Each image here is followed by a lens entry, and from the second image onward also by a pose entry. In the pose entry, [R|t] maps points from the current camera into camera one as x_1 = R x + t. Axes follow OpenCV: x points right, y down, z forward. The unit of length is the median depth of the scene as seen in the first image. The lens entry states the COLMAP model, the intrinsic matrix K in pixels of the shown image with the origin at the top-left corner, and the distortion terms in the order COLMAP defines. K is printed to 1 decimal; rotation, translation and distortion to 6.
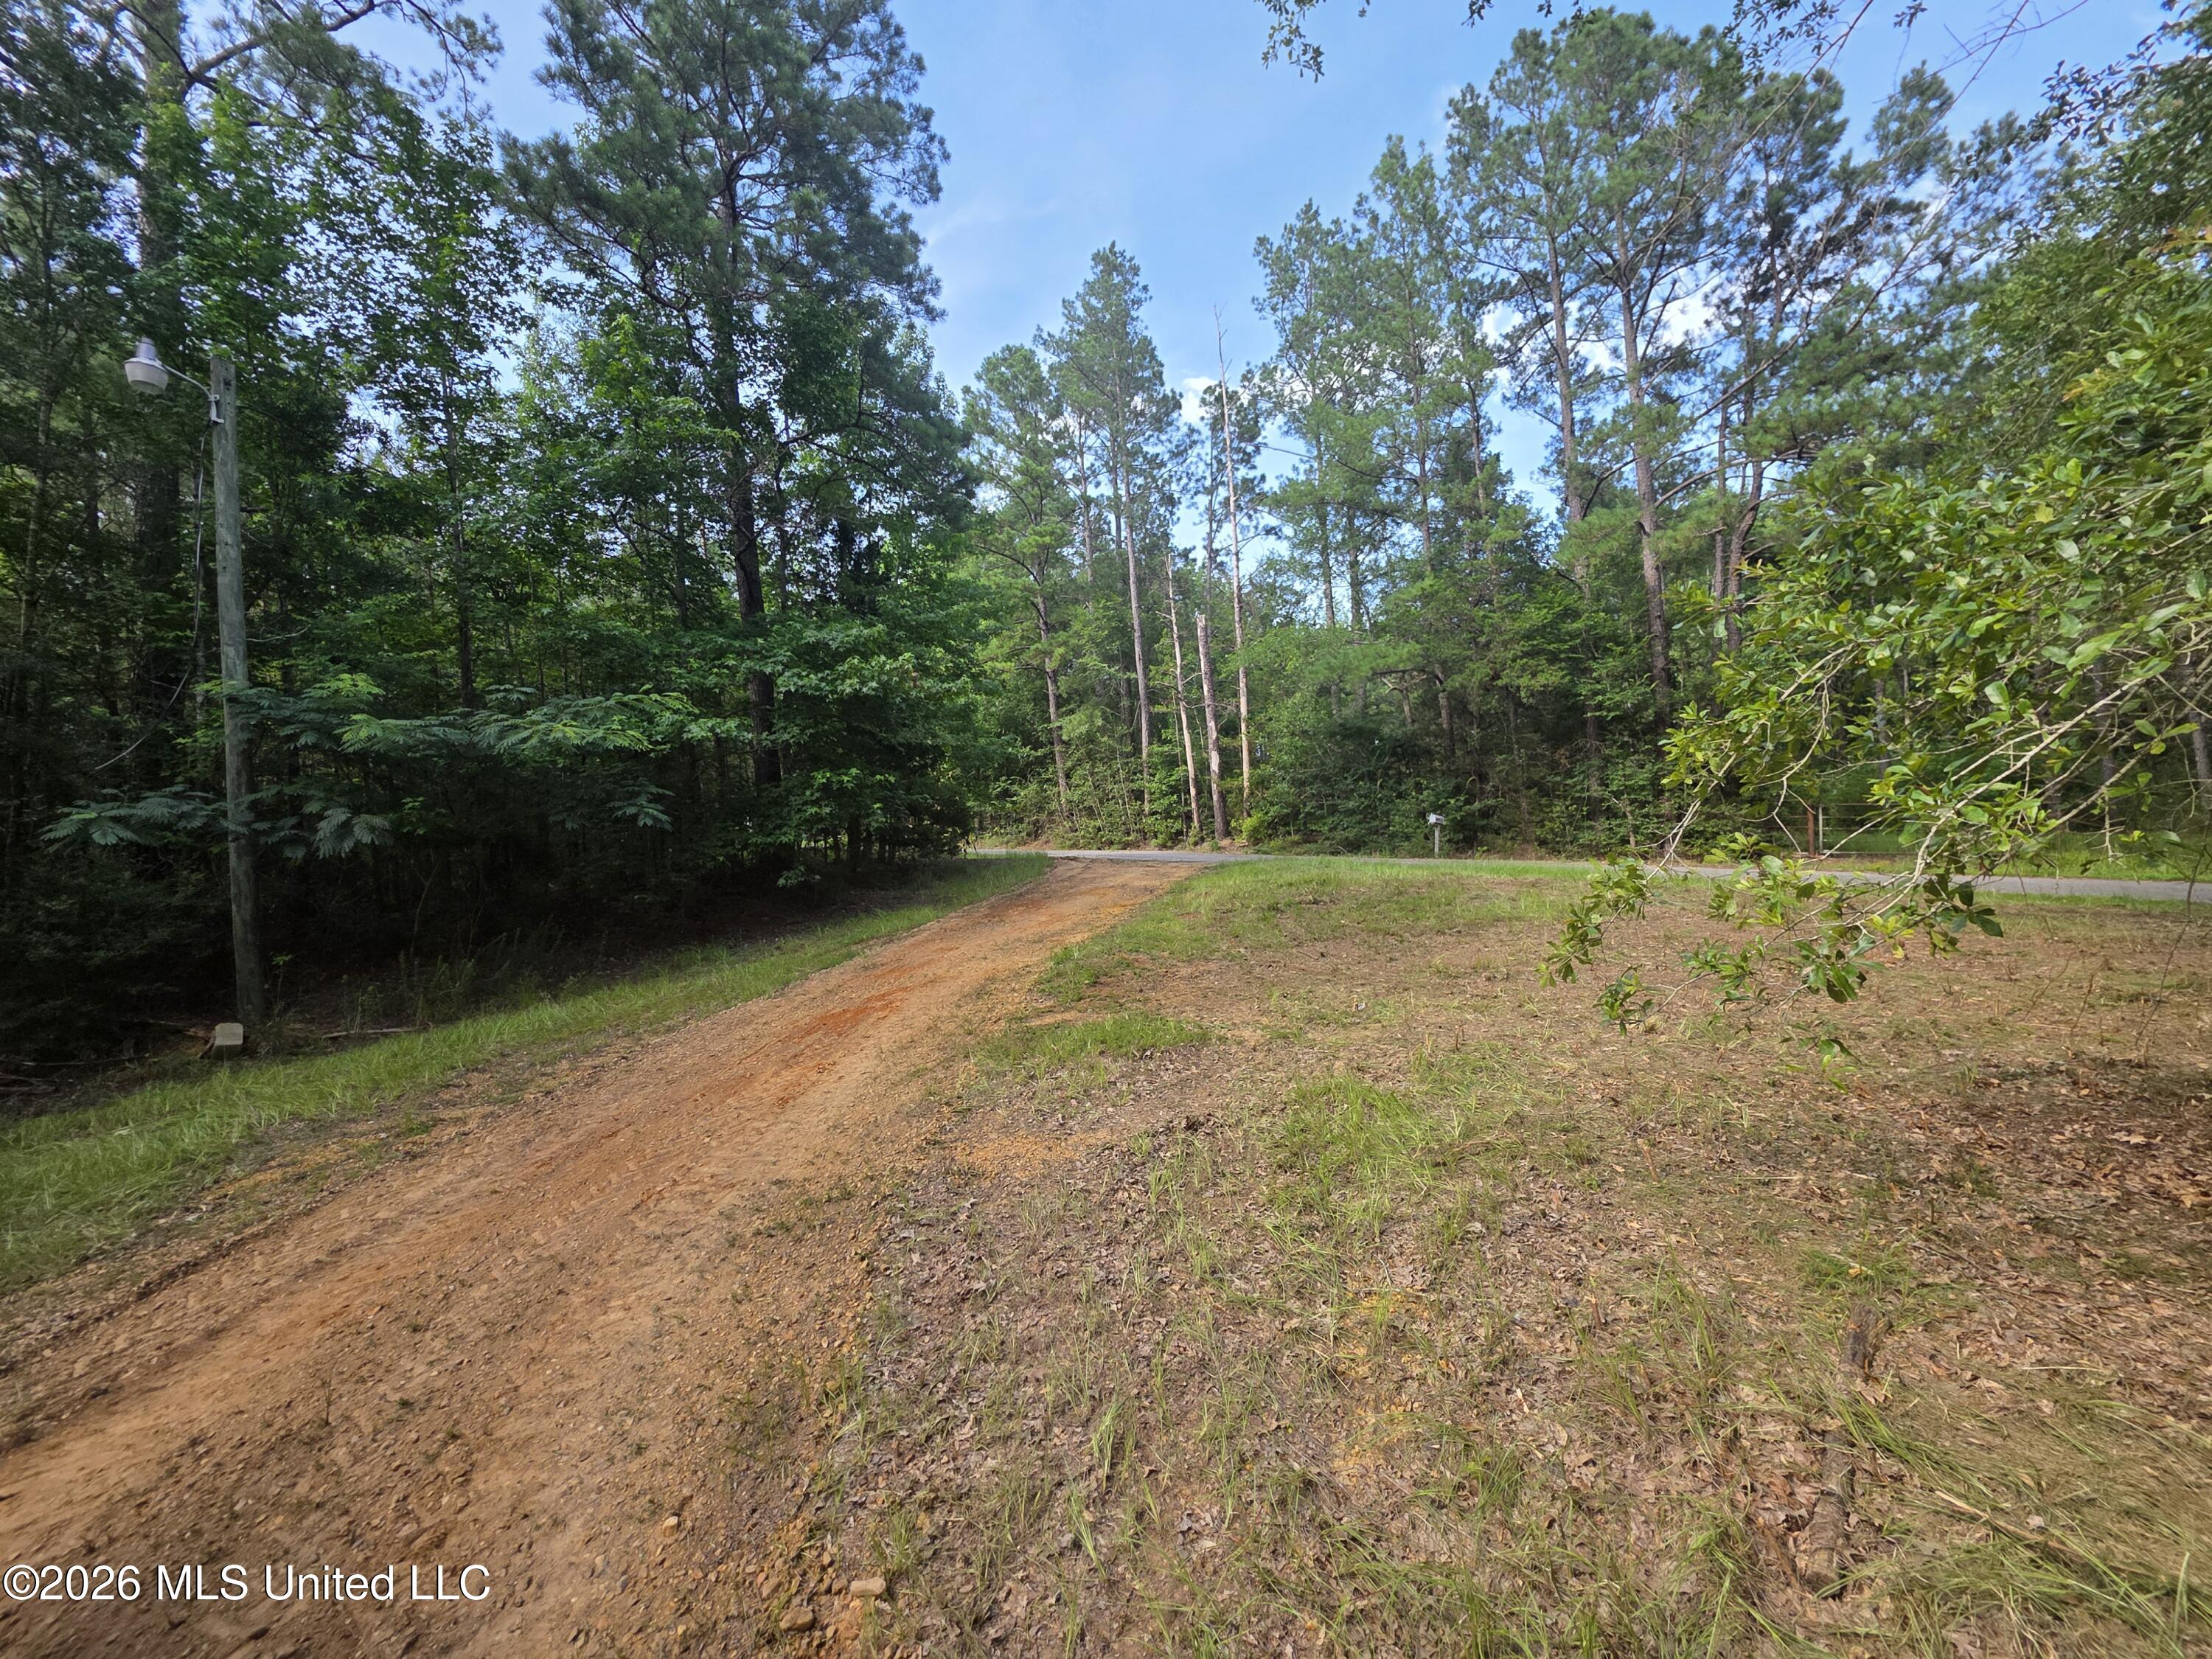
lens RADIAL K [[888.0, 0, 1104.4], [0, 888.0, 827.9], [0, 0, 1]] dist [0.001076, -0.000984]
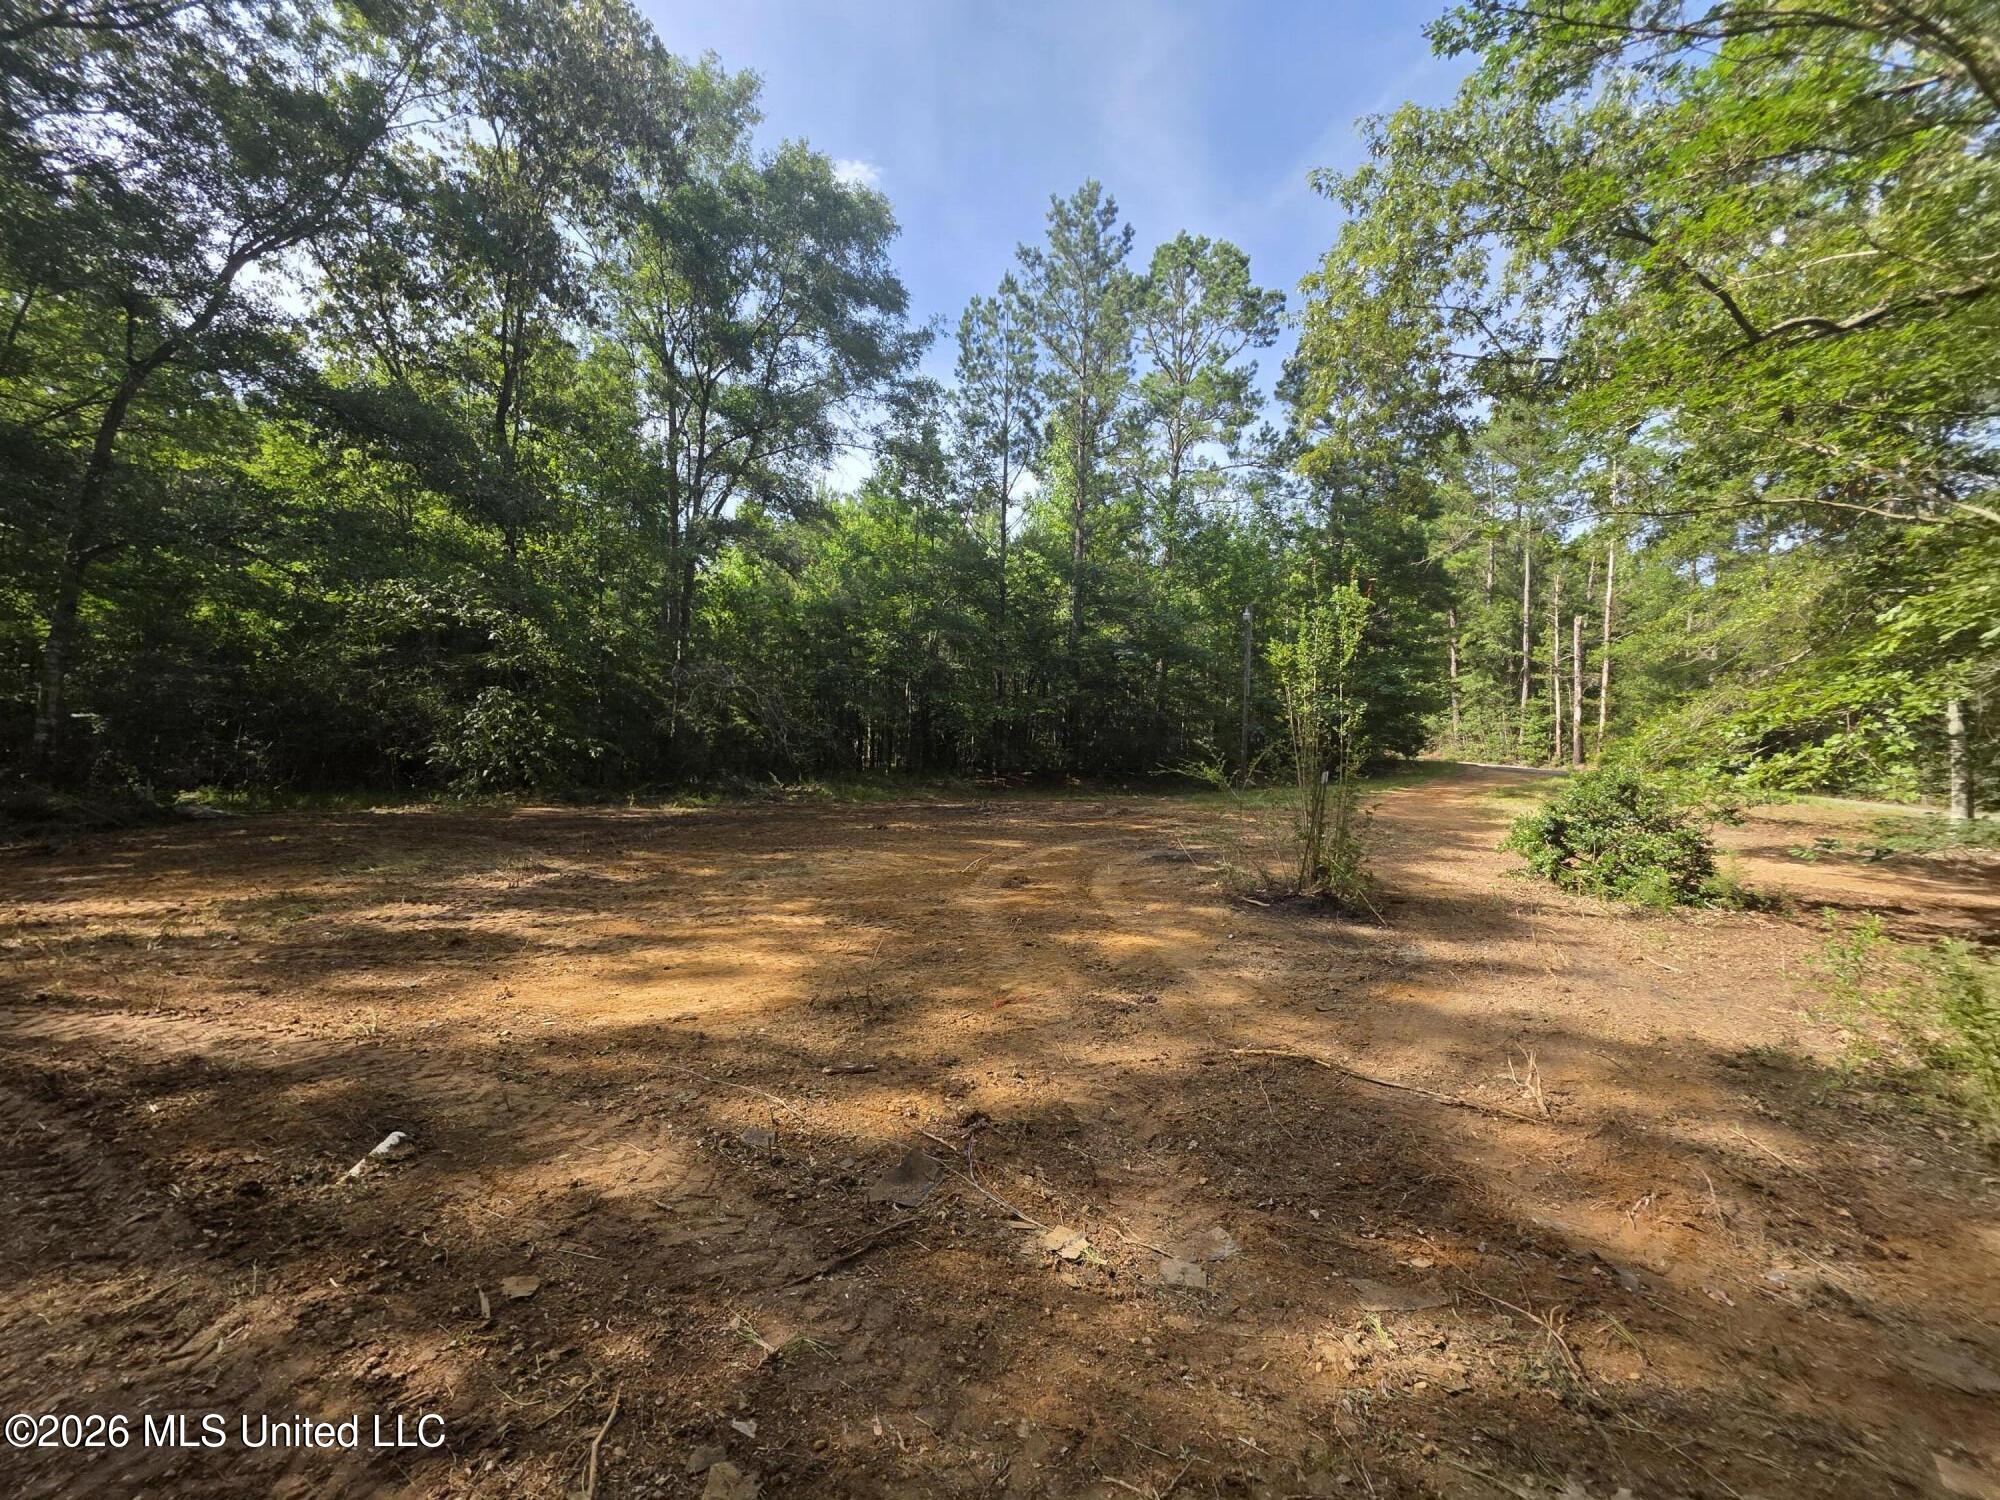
lens RADIAL K [[802.9, 0, 1004.9], [0, 802.9, 756.0], [0, 0, 1]] dist [0.001076, -0.000984]
pose [[0.876198, 0.095769, -0.472340, -0.078533], [-0.078346, 0.995325, 0.056473, -0.002598], [0.475540, -0.012476, 0.879605, -0.675082]]
